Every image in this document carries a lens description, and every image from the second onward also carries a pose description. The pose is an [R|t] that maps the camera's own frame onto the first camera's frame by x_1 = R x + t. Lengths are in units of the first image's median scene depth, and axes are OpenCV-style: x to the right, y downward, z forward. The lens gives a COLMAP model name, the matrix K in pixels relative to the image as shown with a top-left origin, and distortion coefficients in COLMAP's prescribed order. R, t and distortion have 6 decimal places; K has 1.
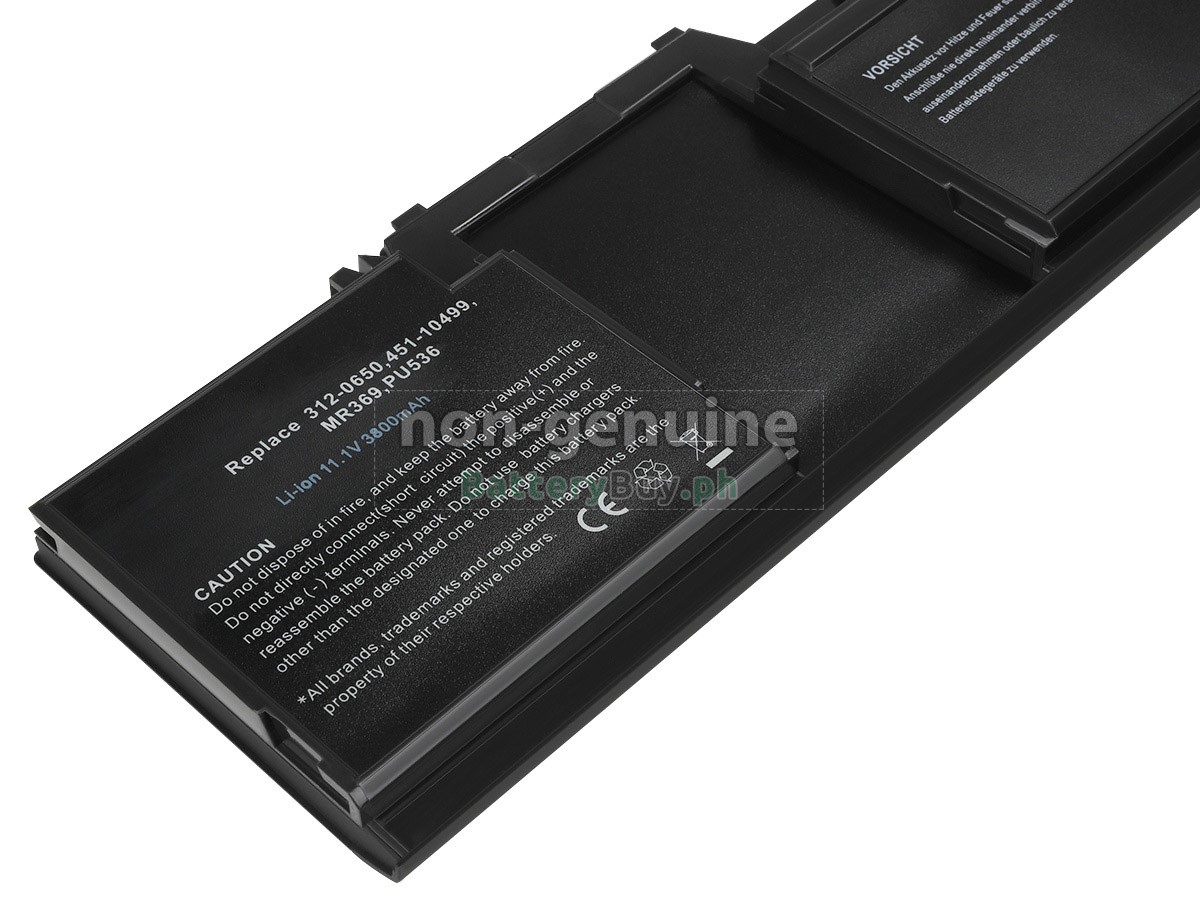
lens RADIAL K [[2597.2, 0, 600.0], [0, 2597.2, 450.0], [0, 0, 1]] dist [0.286623, 0.197536]
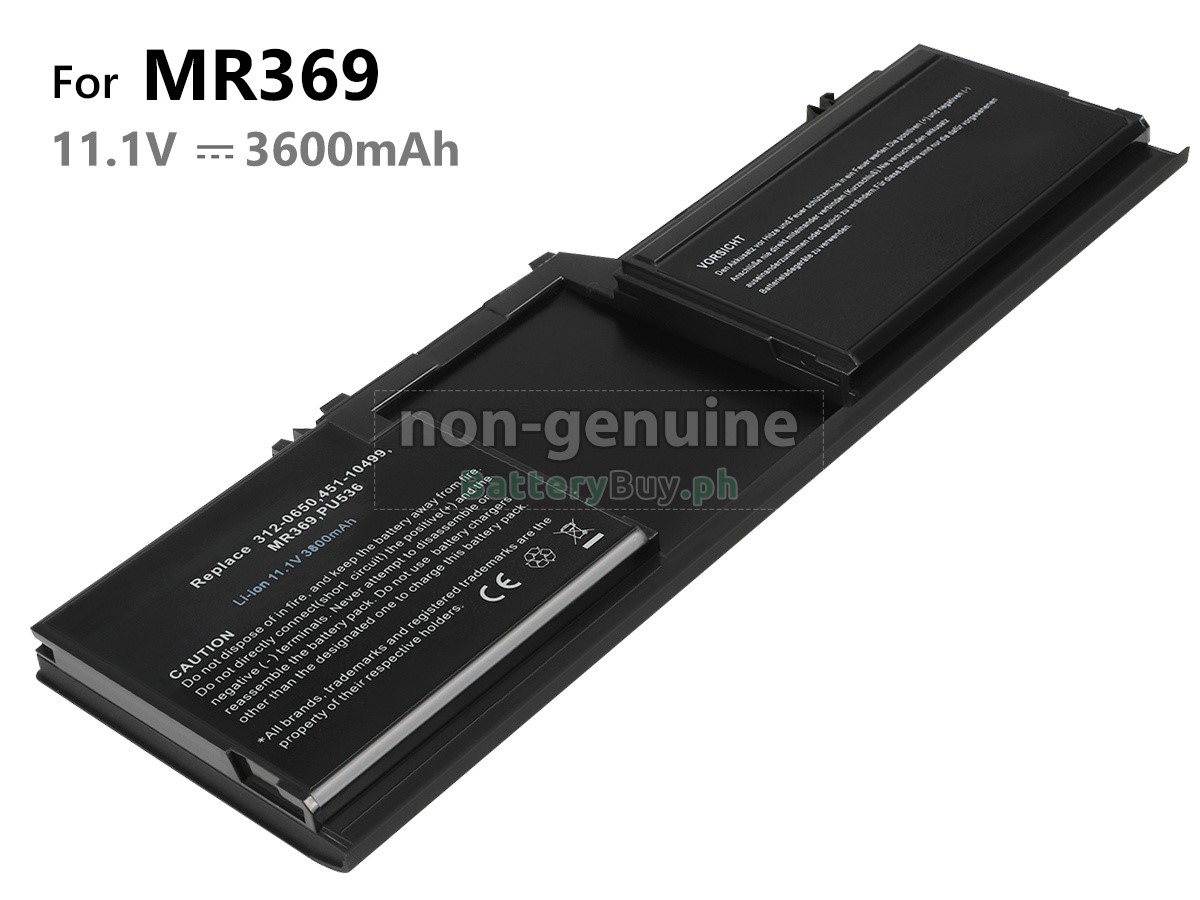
lens RADIAL K [[2666.8, 0, 635.3], [0, 2666.8, 449.6], [0, 0, 1]] dist [0.374190, -0.557502]
pose [[0.996256, -0.083734, 0.021492, 0.042196], [0.086259, 0.979321, -0.183003, 0.193999], [-0.005724, 0.184171, 0.982877, -0.253158]]
